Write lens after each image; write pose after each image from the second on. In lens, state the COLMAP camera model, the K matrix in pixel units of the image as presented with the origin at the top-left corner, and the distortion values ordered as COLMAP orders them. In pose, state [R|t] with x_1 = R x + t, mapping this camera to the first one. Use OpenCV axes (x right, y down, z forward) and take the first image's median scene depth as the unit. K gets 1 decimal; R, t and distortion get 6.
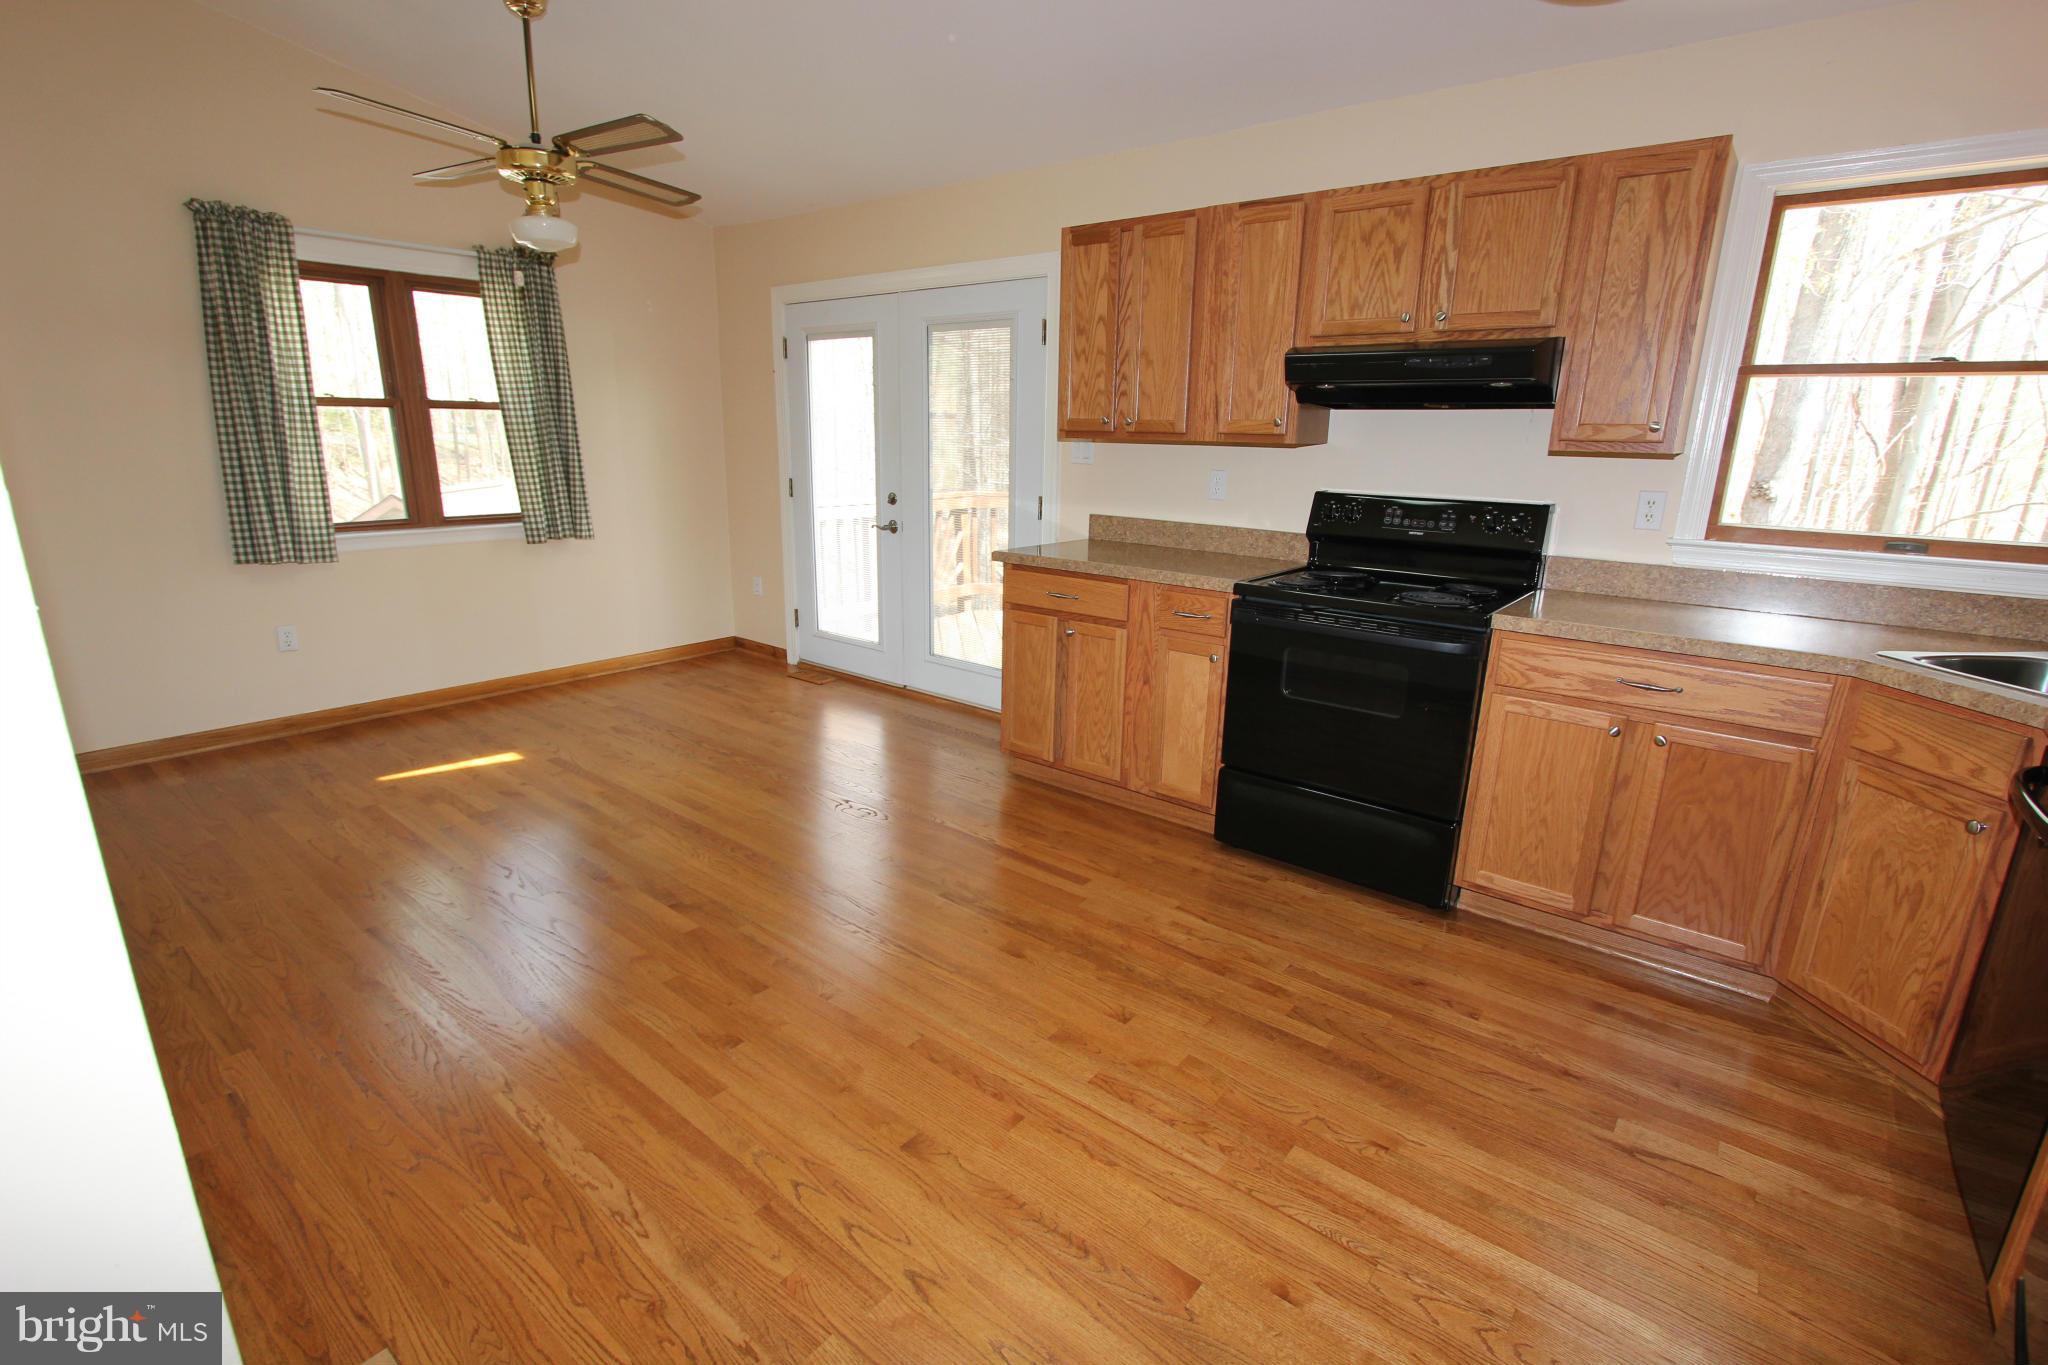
lens RADIAL K [[945.0, 0, 1023.4], [0, 945.0, 688.9], [0, 0, 1]] dist [-0.014694, 0.000336]
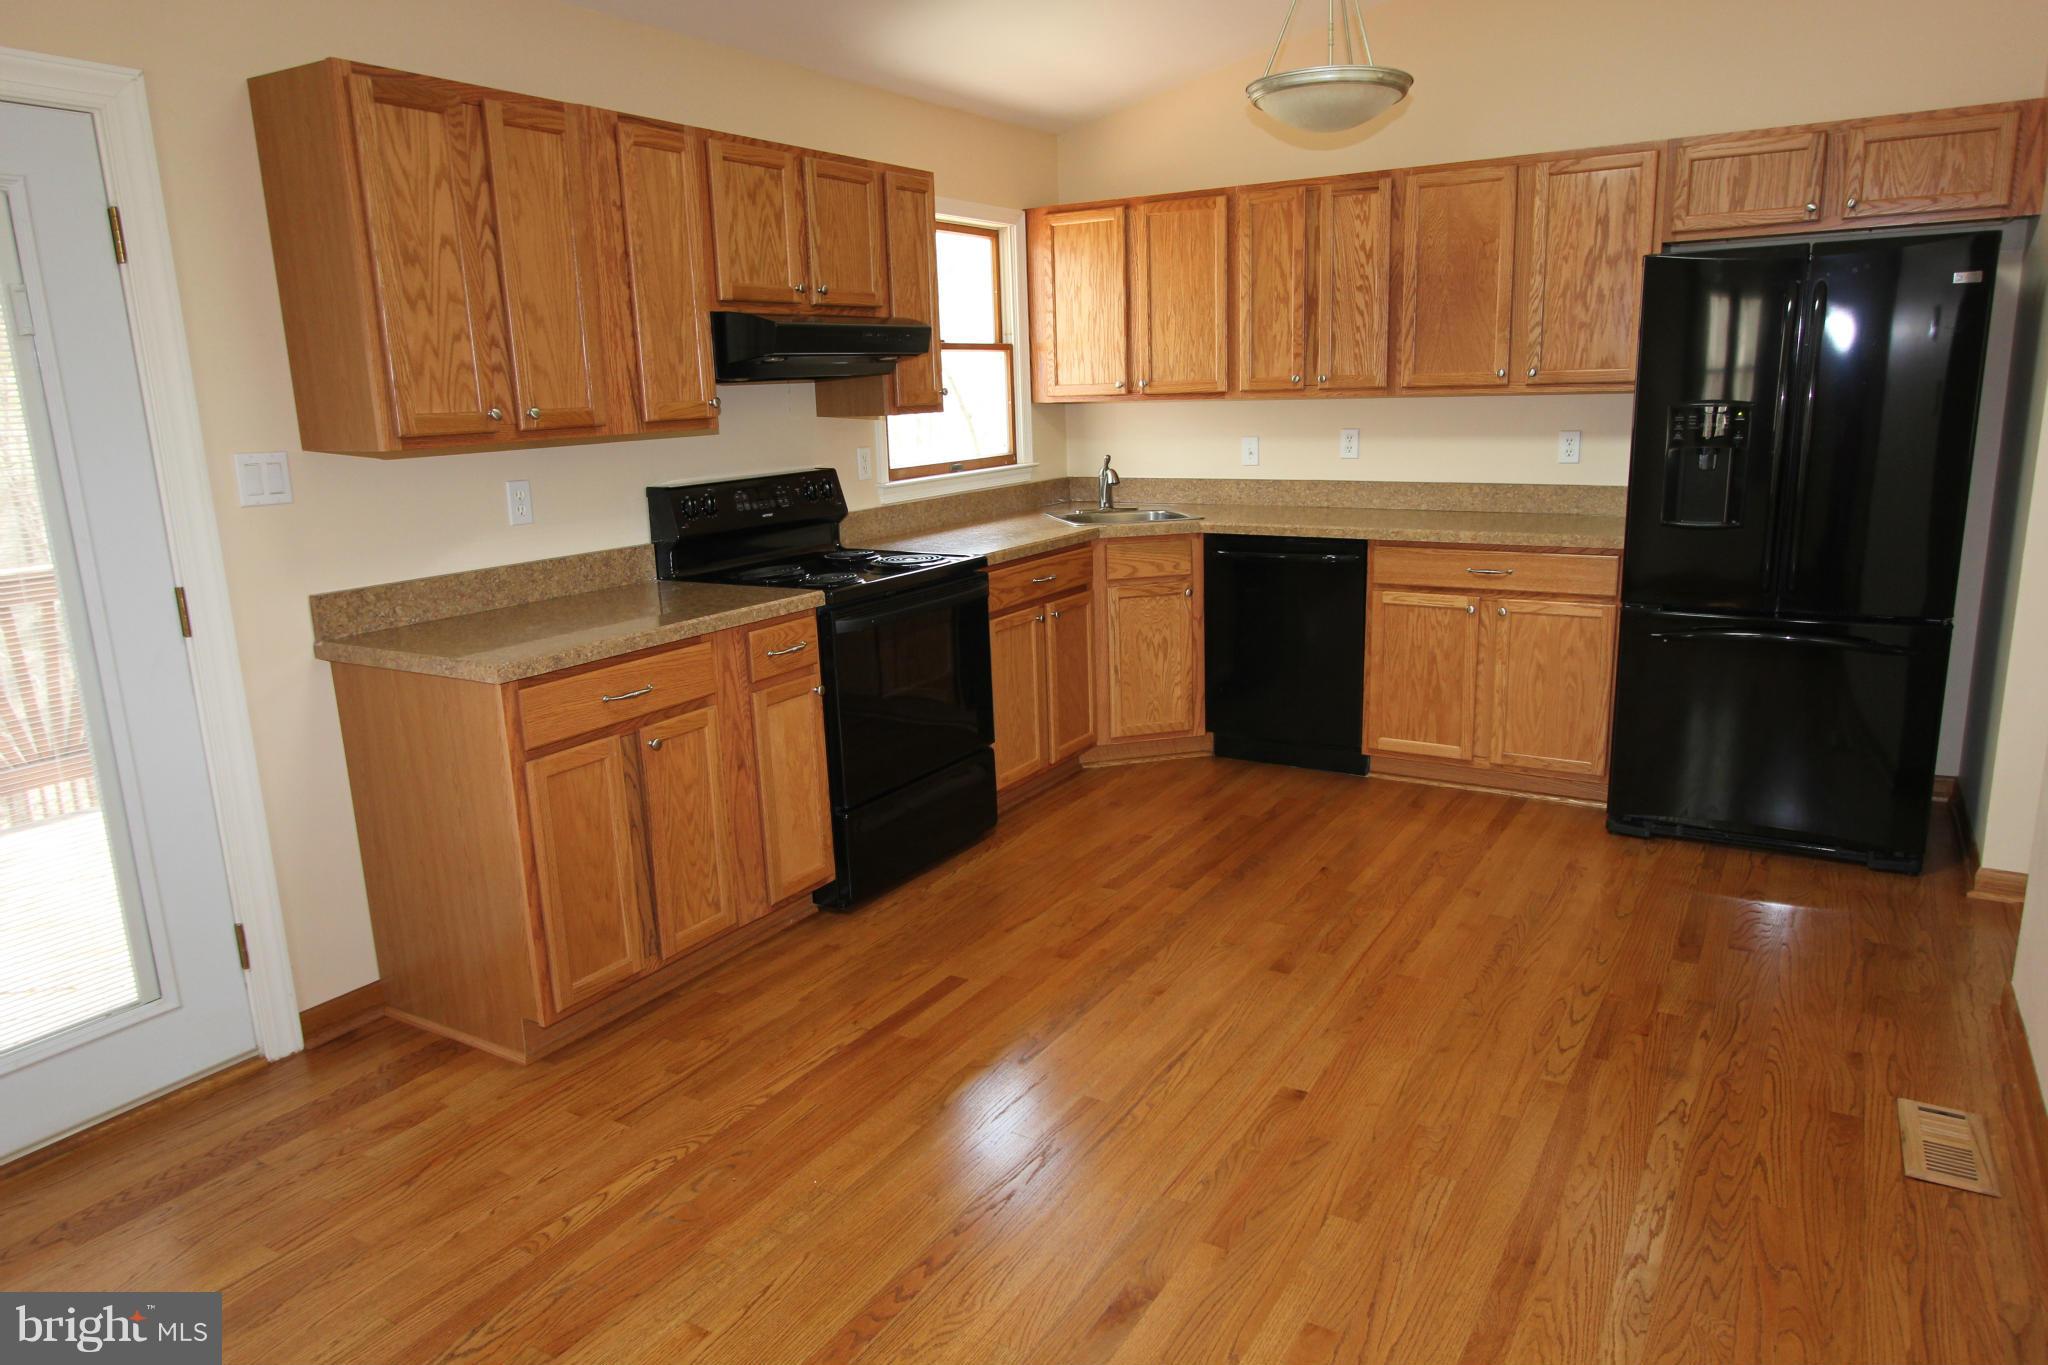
lens RADIAL K [[1343.9, 0, 1024.0], [0, 1343.9, 682.5], [0, 0, 1]] dist [-0.002335, 0.003010]
pose [[-0.140642, -0.232573, 0.962356, -1.023633], [0.289392, 0.919910, 0.264608, -0.322944], [-0.946822, 0.315713, -0.062074, 0.997697]]
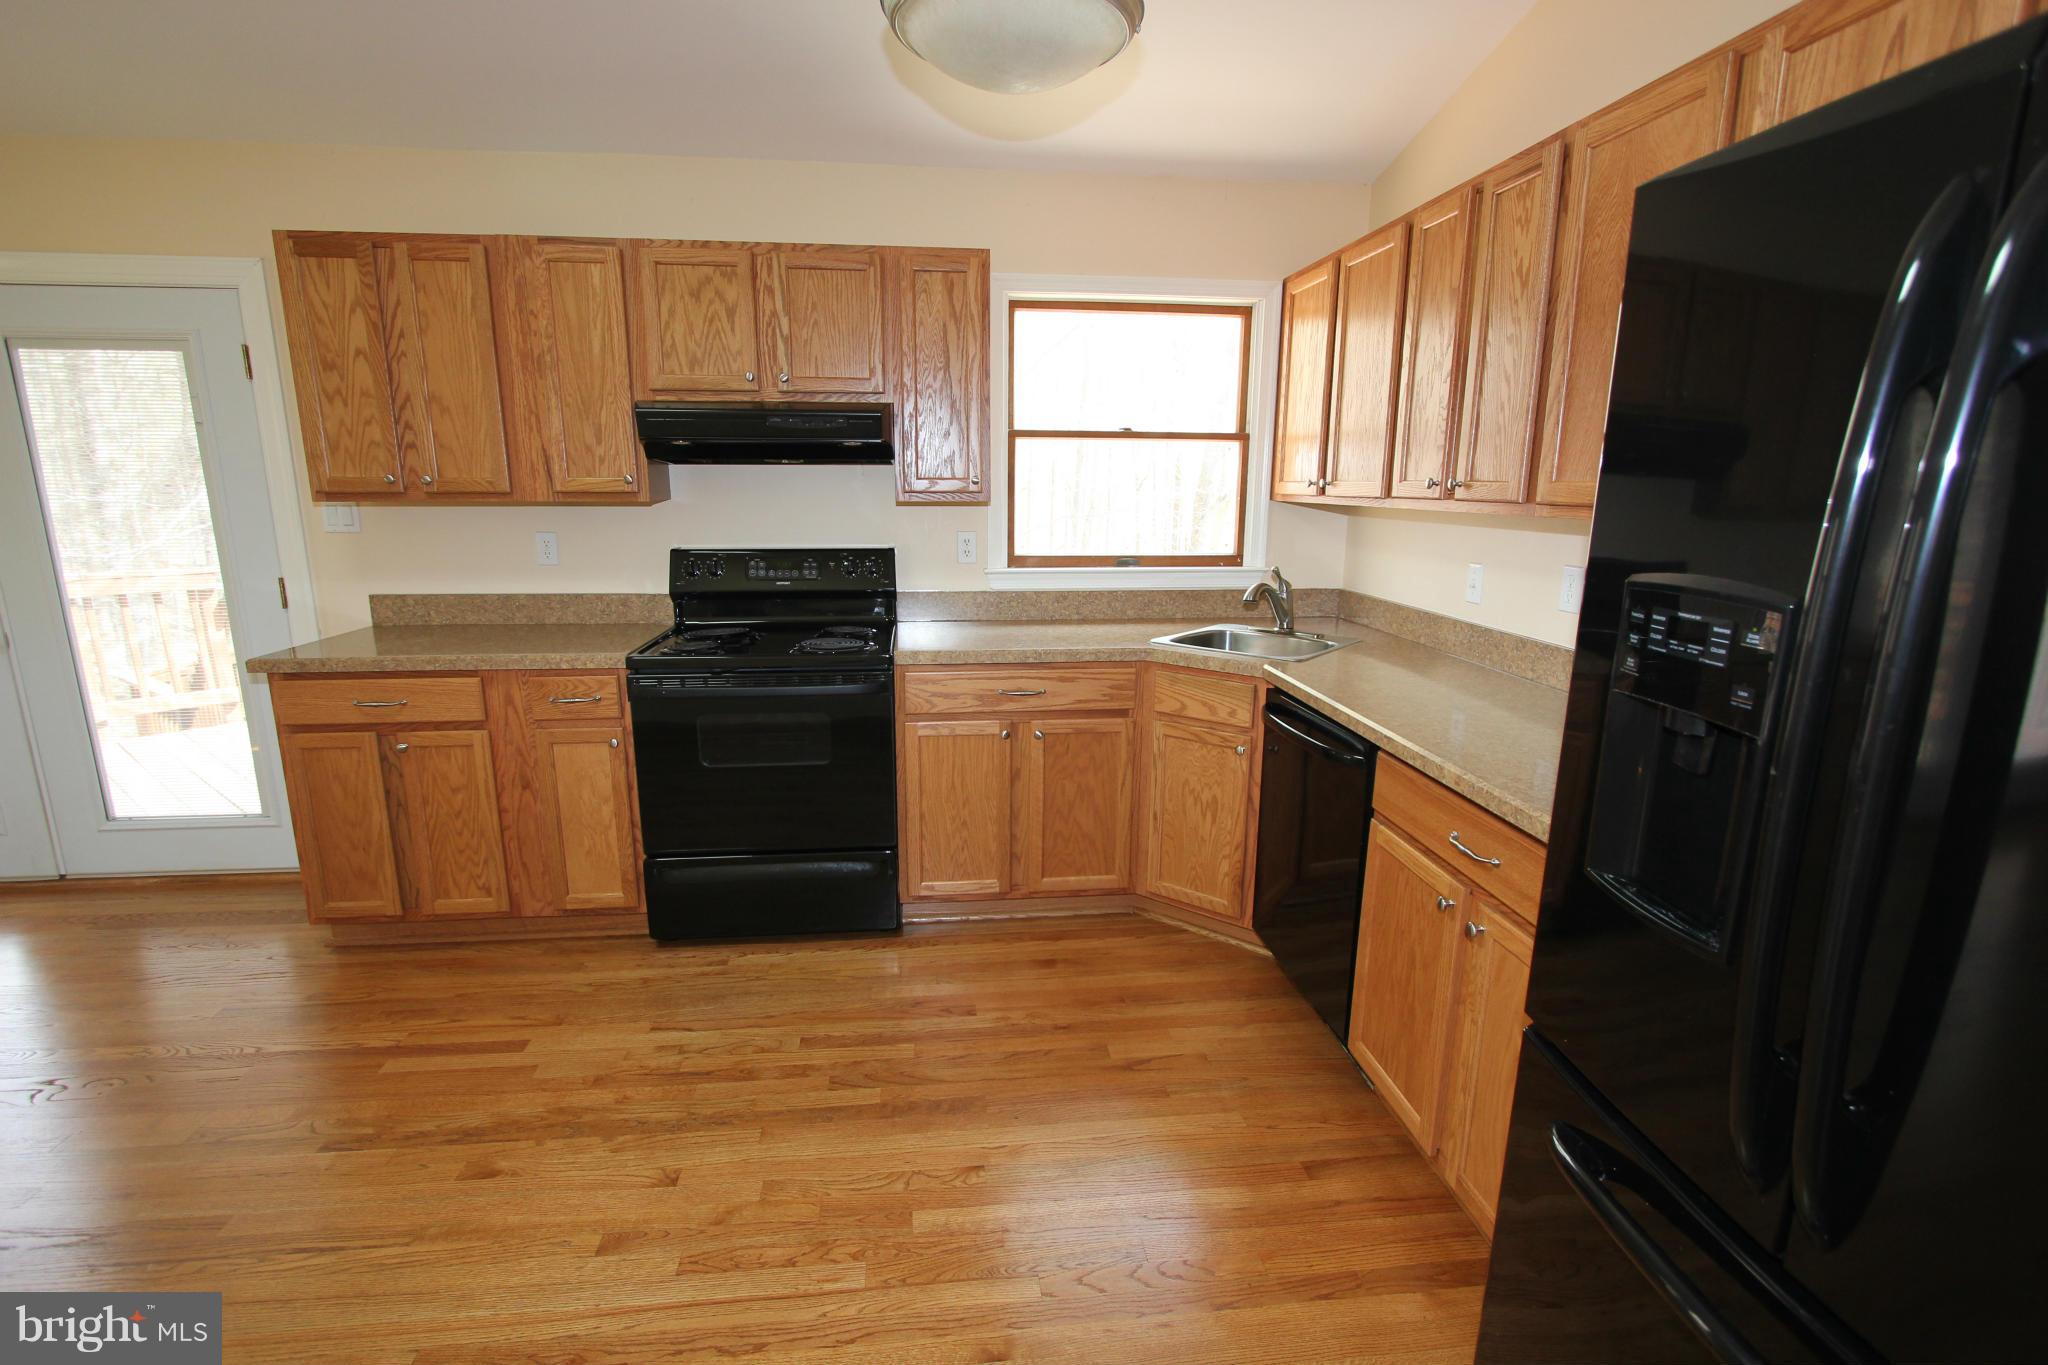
lens RADIAL K [[945.0, 0, 1023.4], [0, 945.0, 688.9], [0, 0, 1]] dist [-0.014694, 0.000336]
pose [[0.699761, -0.168107, 0.694316, -0.151061], [0.195209, 0.979924, 0.040518, -0.047598], [-0.687189, 0.107183, 0.718529, 0.100667]]
